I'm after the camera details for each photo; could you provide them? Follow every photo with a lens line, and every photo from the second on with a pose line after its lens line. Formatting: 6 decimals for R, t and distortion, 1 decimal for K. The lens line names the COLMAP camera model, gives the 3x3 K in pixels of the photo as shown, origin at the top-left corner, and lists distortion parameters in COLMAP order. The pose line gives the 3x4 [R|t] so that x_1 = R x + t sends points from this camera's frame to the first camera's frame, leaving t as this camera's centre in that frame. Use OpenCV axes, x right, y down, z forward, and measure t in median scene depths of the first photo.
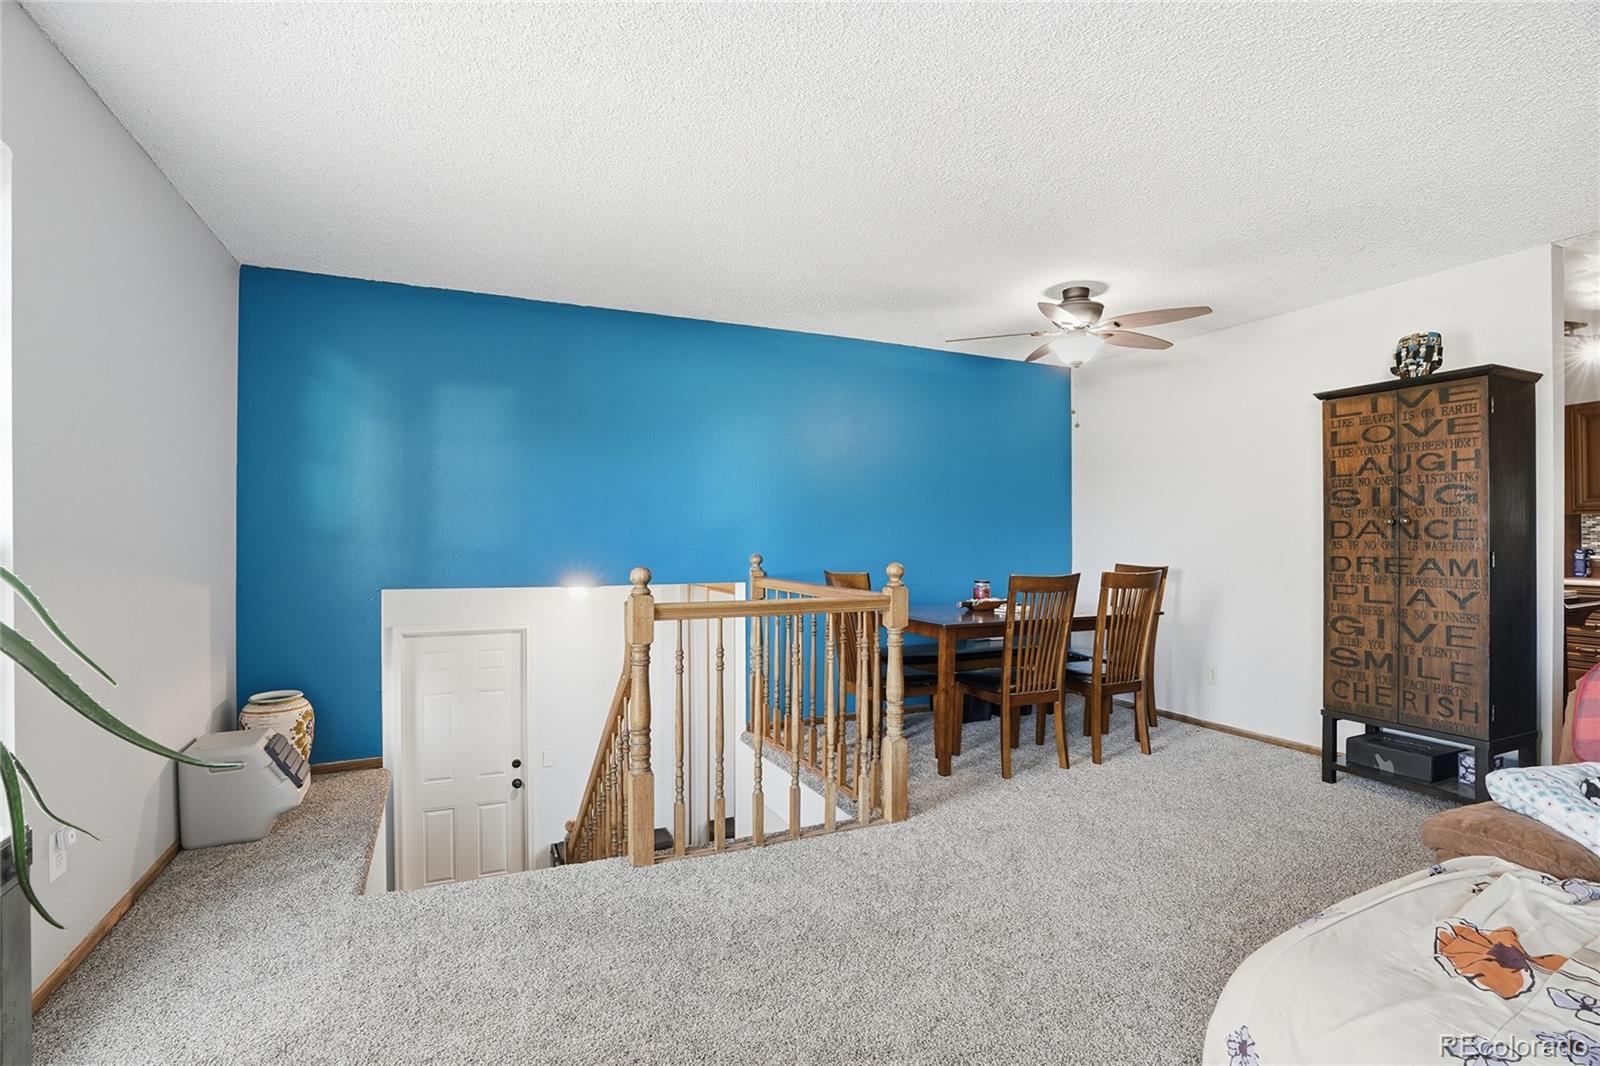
lens RADIAL K [[742.0, 0, 801.9], [0, 742.0, 539.1], [0, 0, 1]] dist [-0.053901, 0.016877]
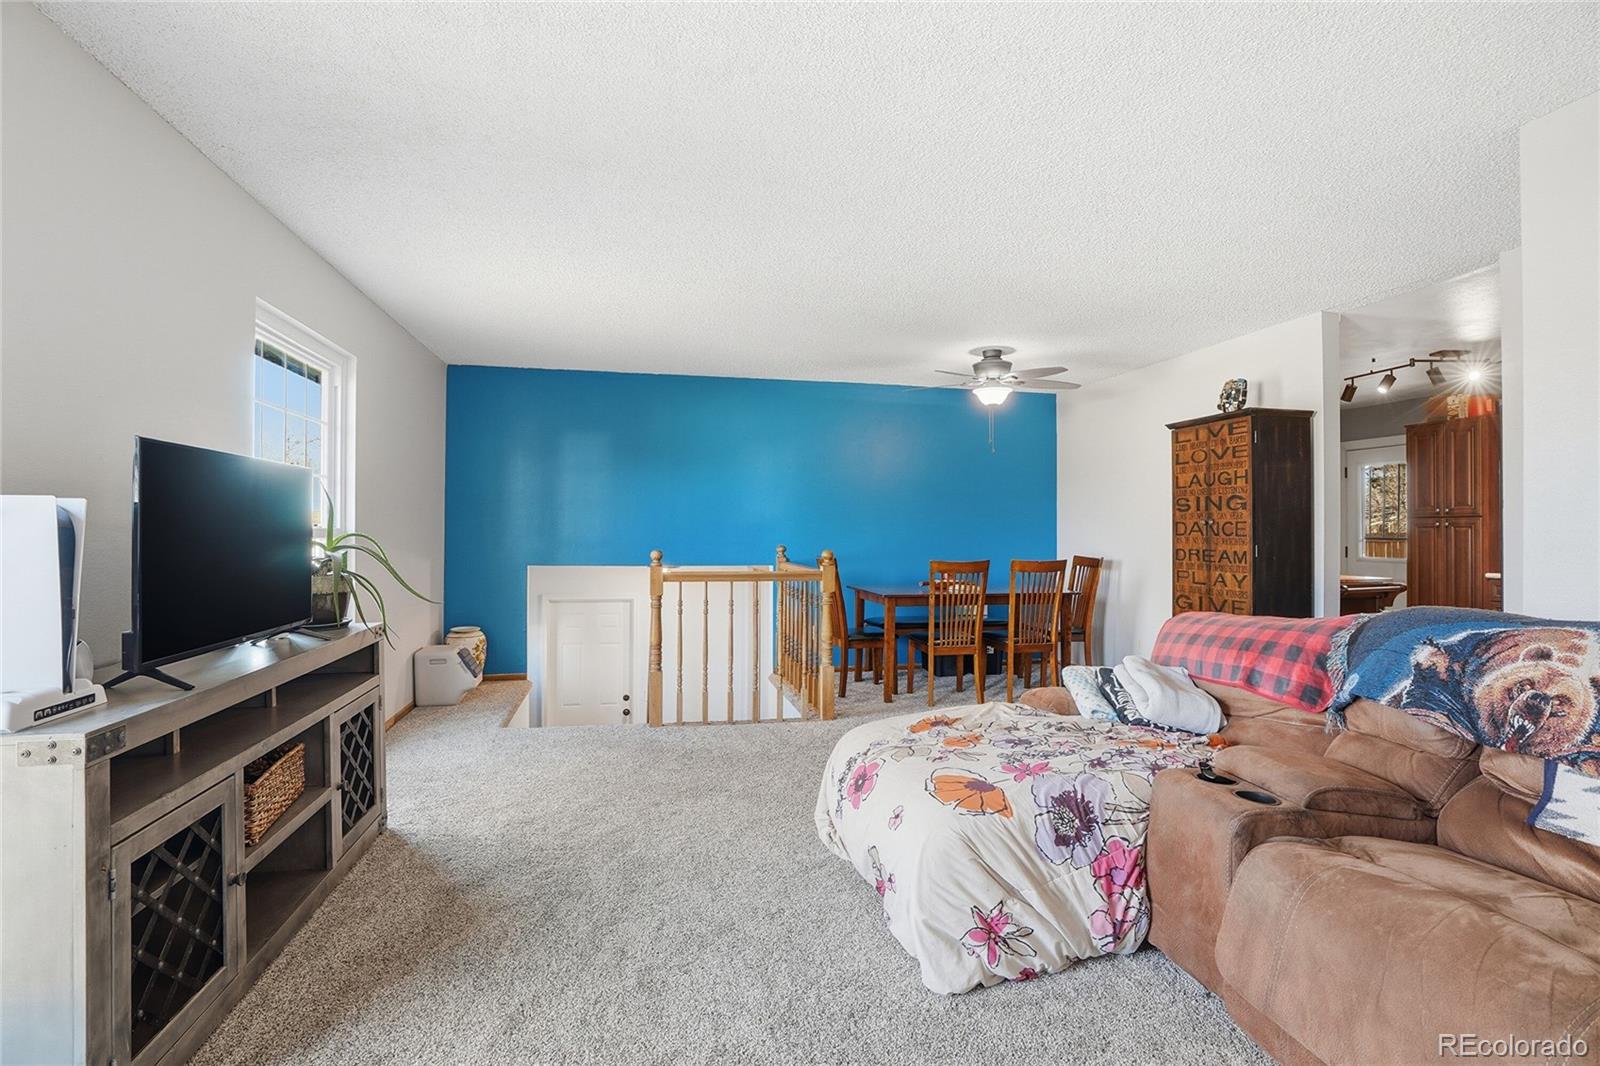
lens RADIAL K [[742.0, 0, 804.8], [0, 742.0, 528.2], [0, 0, 1]] dist [-0.053901, 0.016877]
pose [[0.977968, 0.001691, -0.208747, 0.371290], [-0.003724, 0.999949, -0.009345, 0.001417], [0.208720, 0.009916, 0.977925, -0.466603]]
